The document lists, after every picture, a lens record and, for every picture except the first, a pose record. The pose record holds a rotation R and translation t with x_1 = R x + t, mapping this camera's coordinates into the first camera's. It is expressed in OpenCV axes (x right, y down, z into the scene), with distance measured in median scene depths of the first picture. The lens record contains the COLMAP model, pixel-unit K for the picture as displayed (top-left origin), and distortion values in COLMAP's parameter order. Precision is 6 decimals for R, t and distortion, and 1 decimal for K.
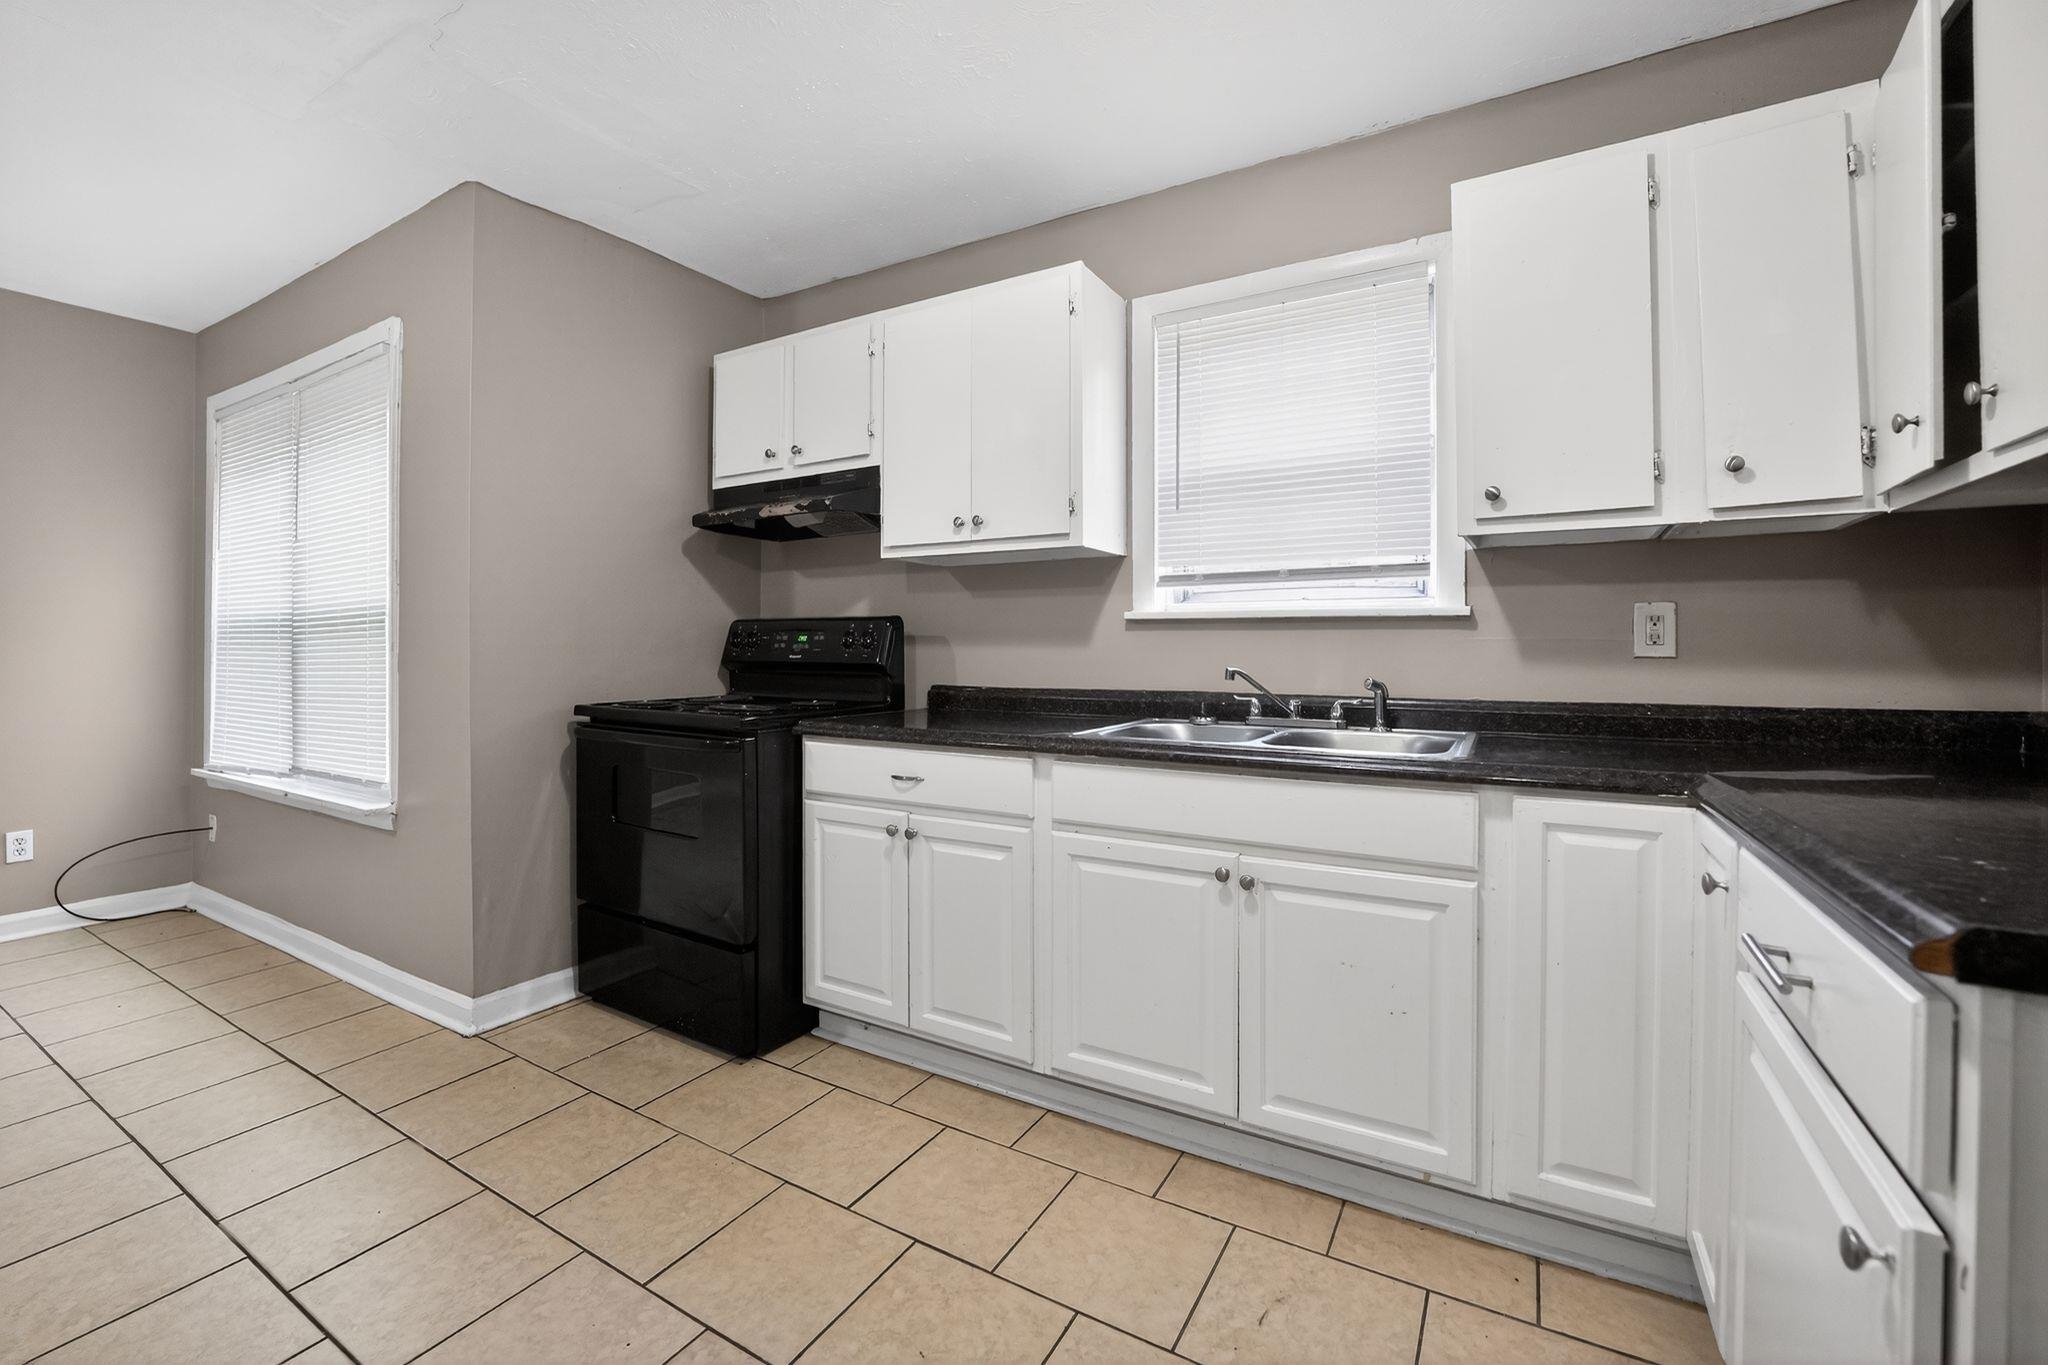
lens RADIAL K [[853.9, 0, 1019.9], [0, 853.9, 647.4], [0, 0, 1]] dist [-0.029462, 0.006675]
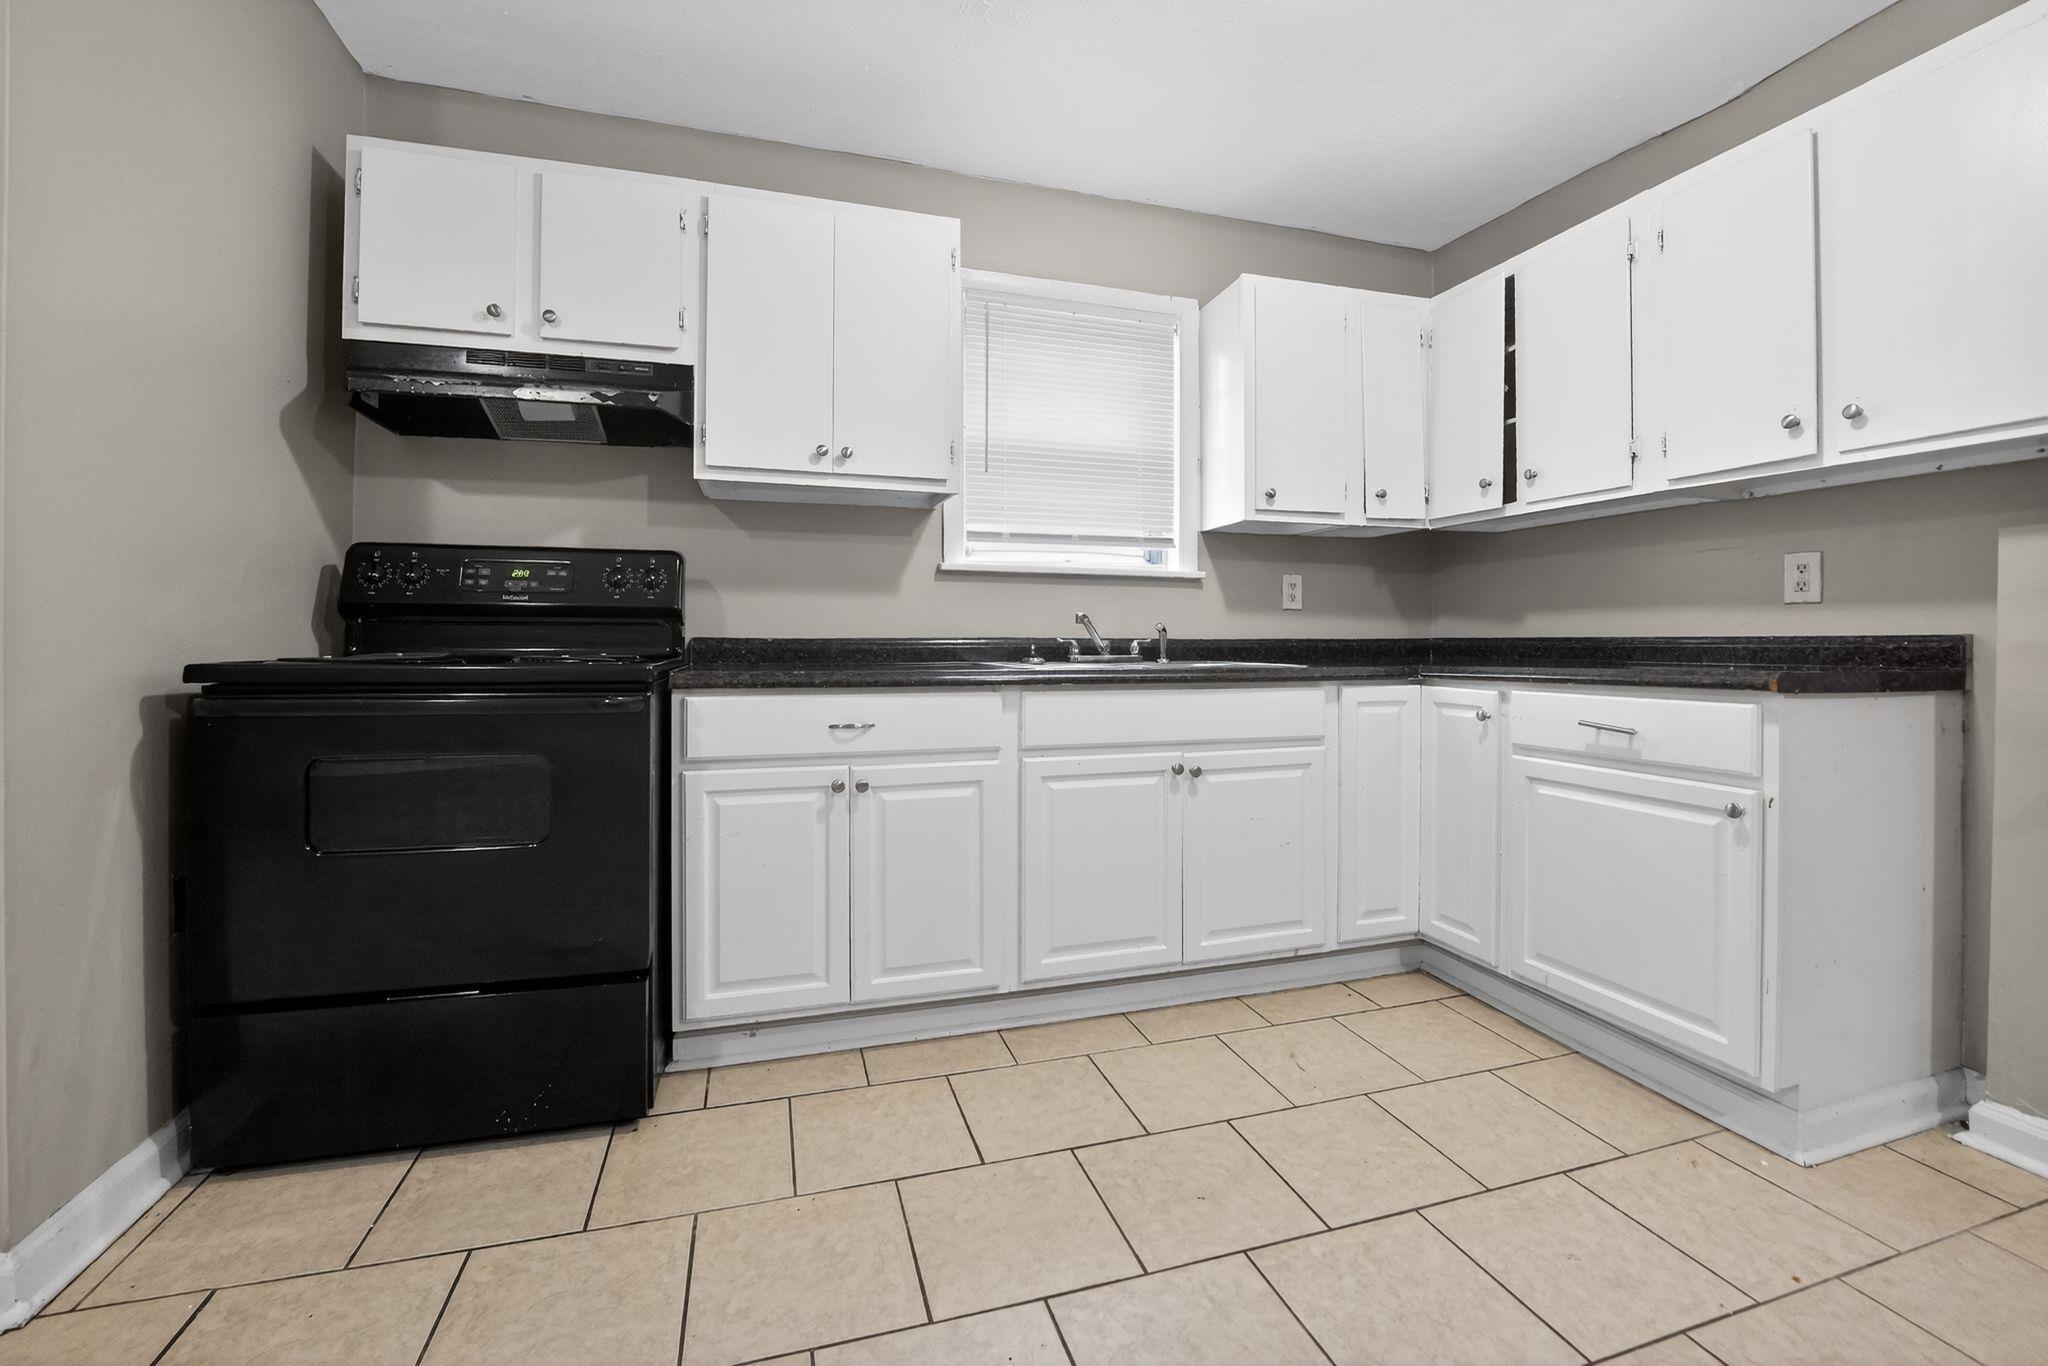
lens RADIAL K [[854.4, 0, 1029.7], [0, 854.4, 639.5], [0, 0, 1]] dist [-0.023537, 0.000276]
pose [[0.671749, 0.001706, 0.740777, -0.657598], [-0.001775, 0.999998, -0.000693, 0.060280], [-0.740777, -0.000850, 0.671751, 0.246570]]
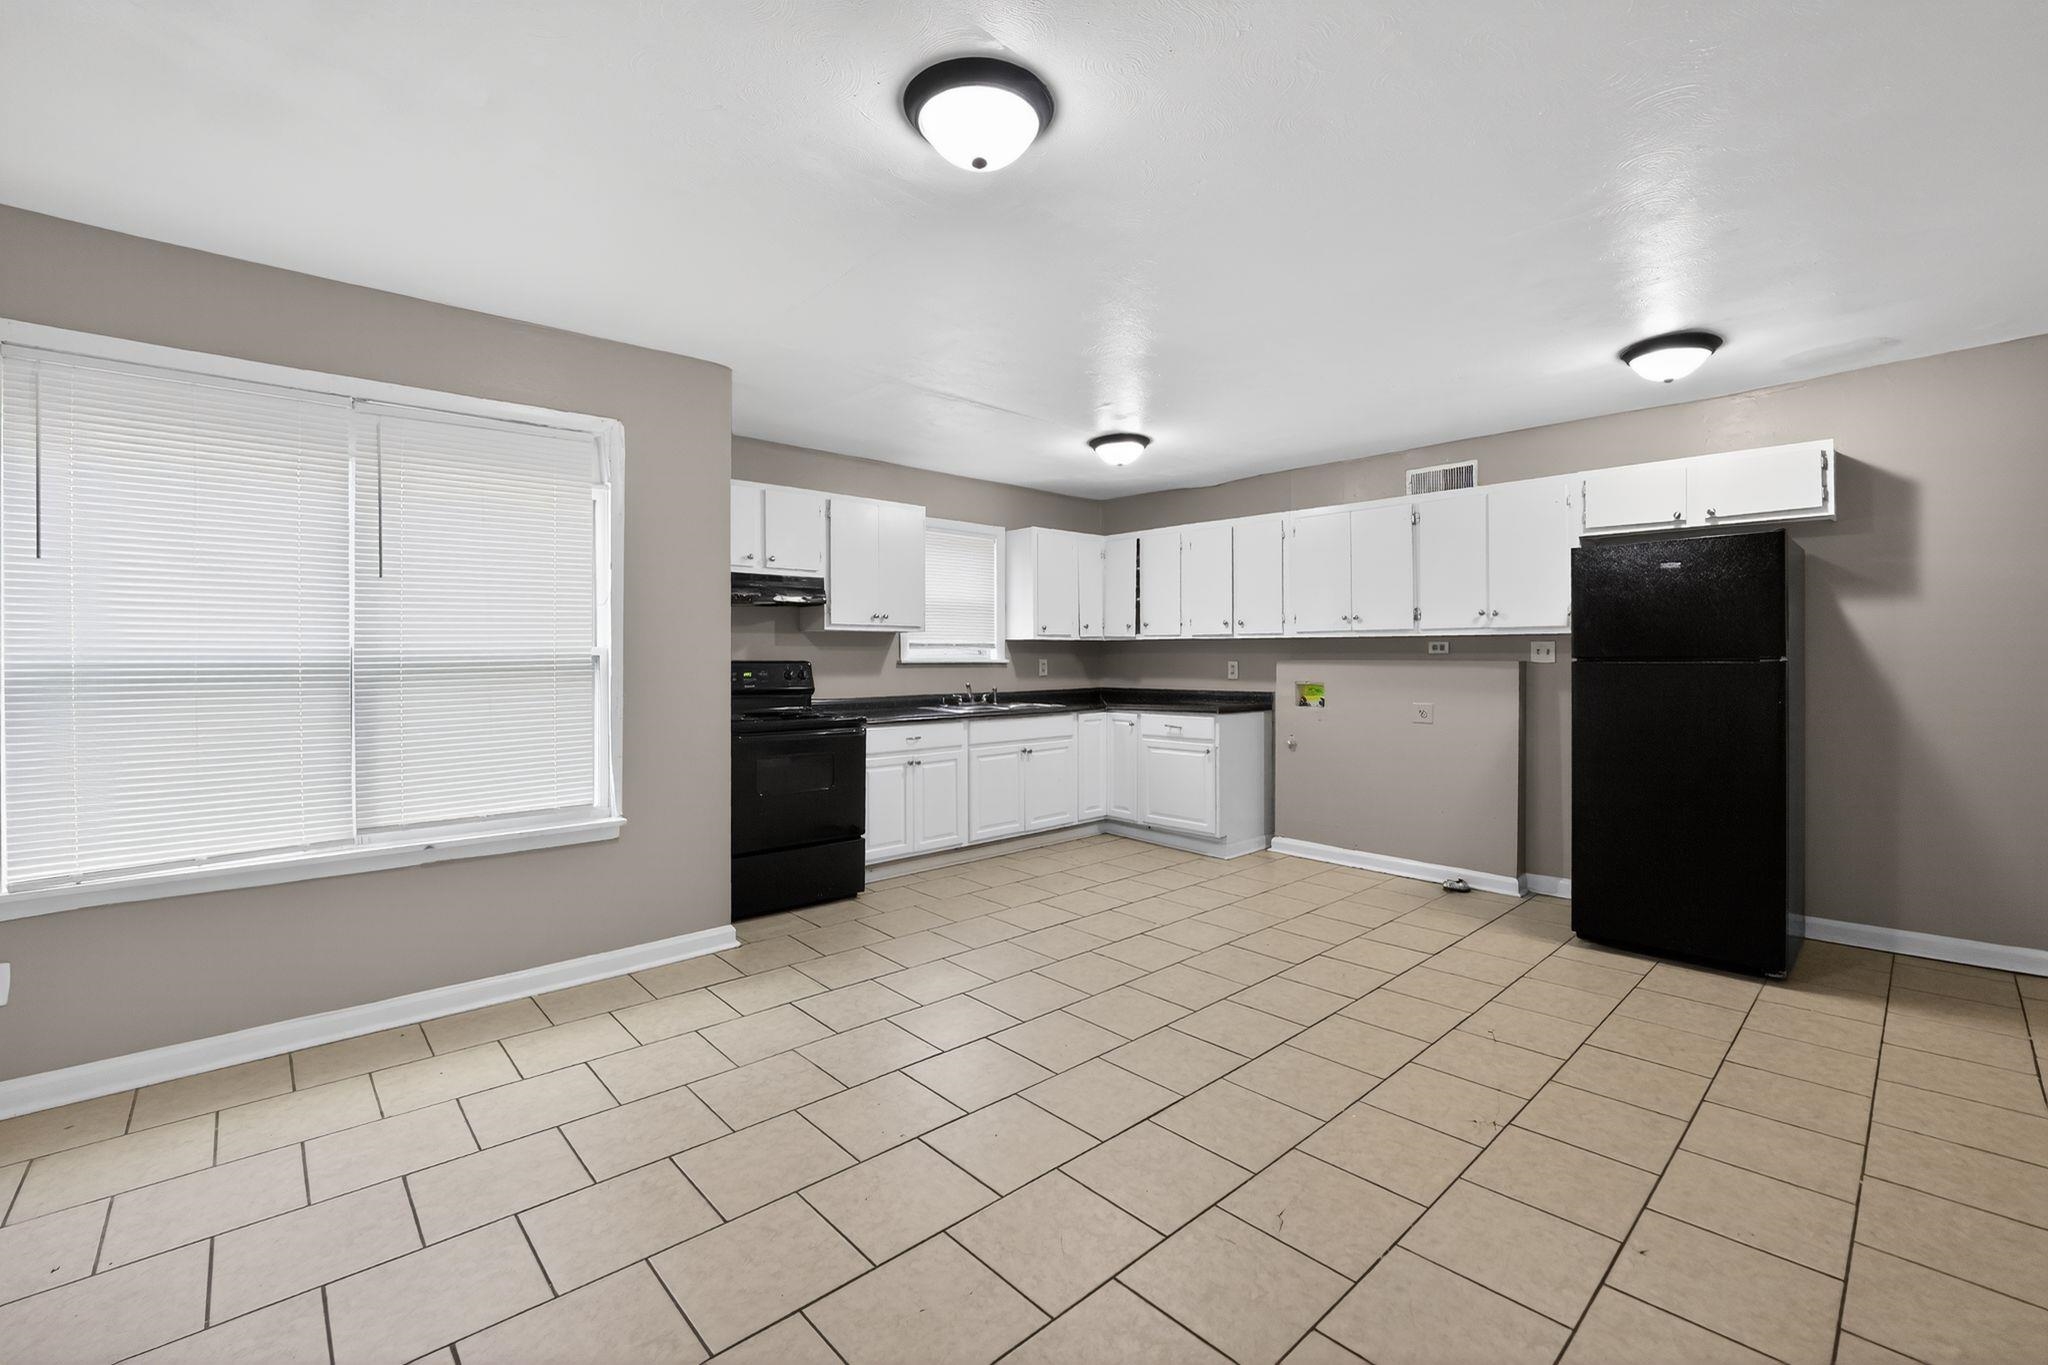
lens RADIAL K [[859.1, 0, 1031.9], [0, 859.1, 656.0], [0, 0, 1]] dist [-0.022695, -0.000258]
pose [[0.288766, -0.000732, 0.957400, -2.109221], [0.003334, 0.999994, -0.000241, -0.055760], [-0.957394, 0.003261, 0.288766, 0.064558]]
